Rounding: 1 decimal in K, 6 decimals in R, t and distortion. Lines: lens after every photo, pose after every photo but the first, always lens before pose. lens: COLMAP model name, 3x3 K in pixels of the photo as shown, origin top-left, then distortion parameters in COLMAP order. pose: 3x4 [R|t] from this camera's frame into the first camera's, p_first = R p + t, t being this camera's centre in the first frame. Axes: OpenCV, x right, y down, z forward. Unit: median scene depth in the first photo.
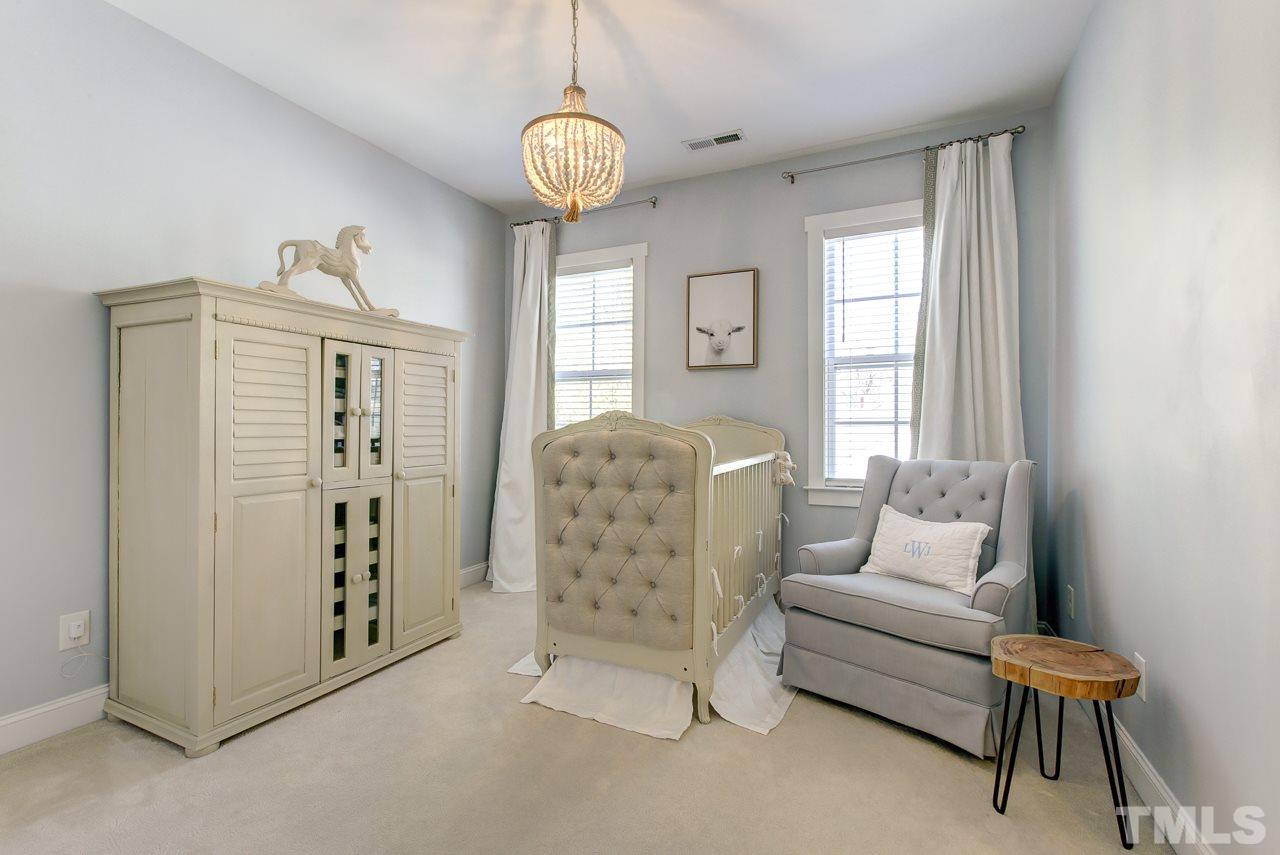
lens RADIAL K [[567.5, 0, 640.0], [0, 567.5, 427.5], [0, 0, 1]] dist [-0.000580, -0.000125]
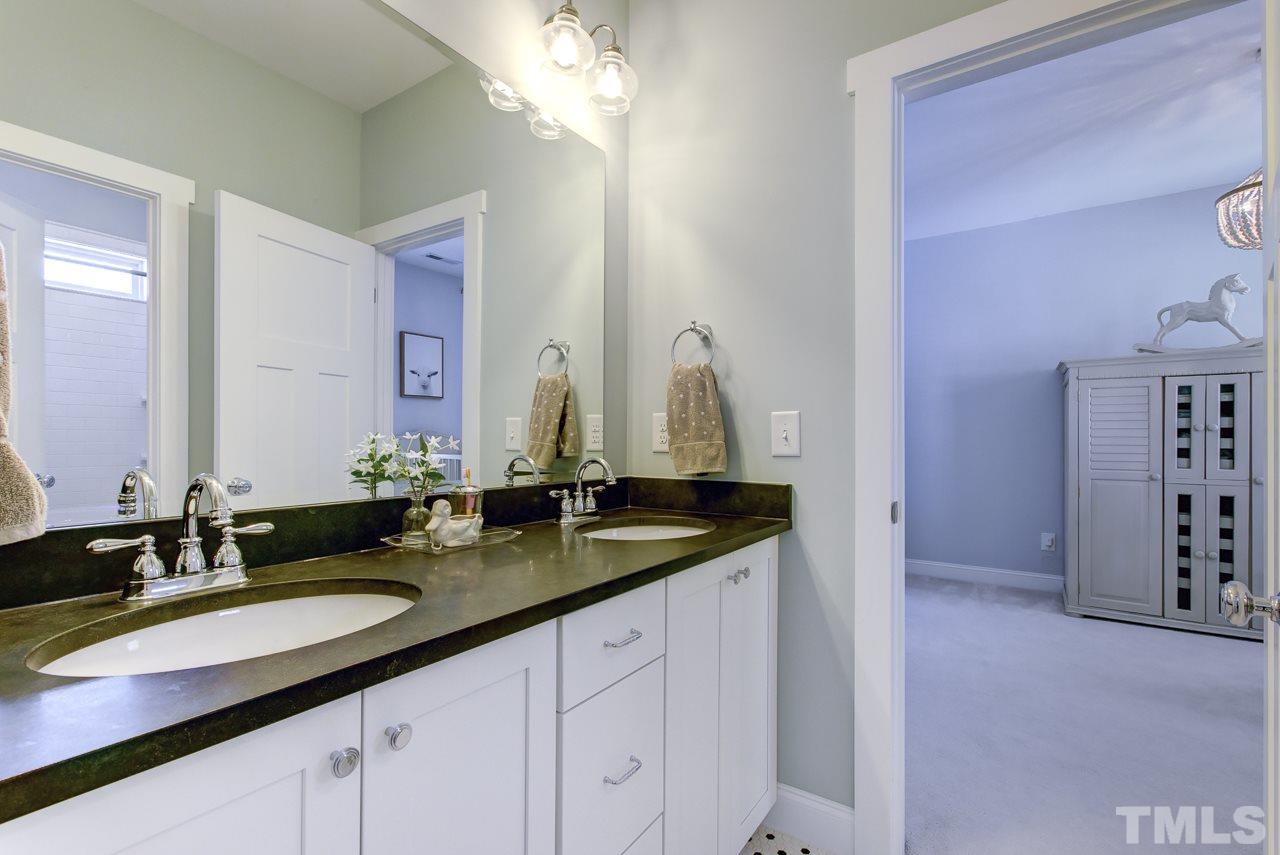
lens RADIAL K [[594.6, 0, 636.2], [0, 594.6, 430.3], [0, 0, 1]] dist [-0.002158, -0.000959]
pose [[-0.198228, -0.022822, -0.979890, 1.126914], [-0.005870, 0.999739, -0.022096, 0.017438], [0.980138, 0.001372, -0.198310, -0.003992]]
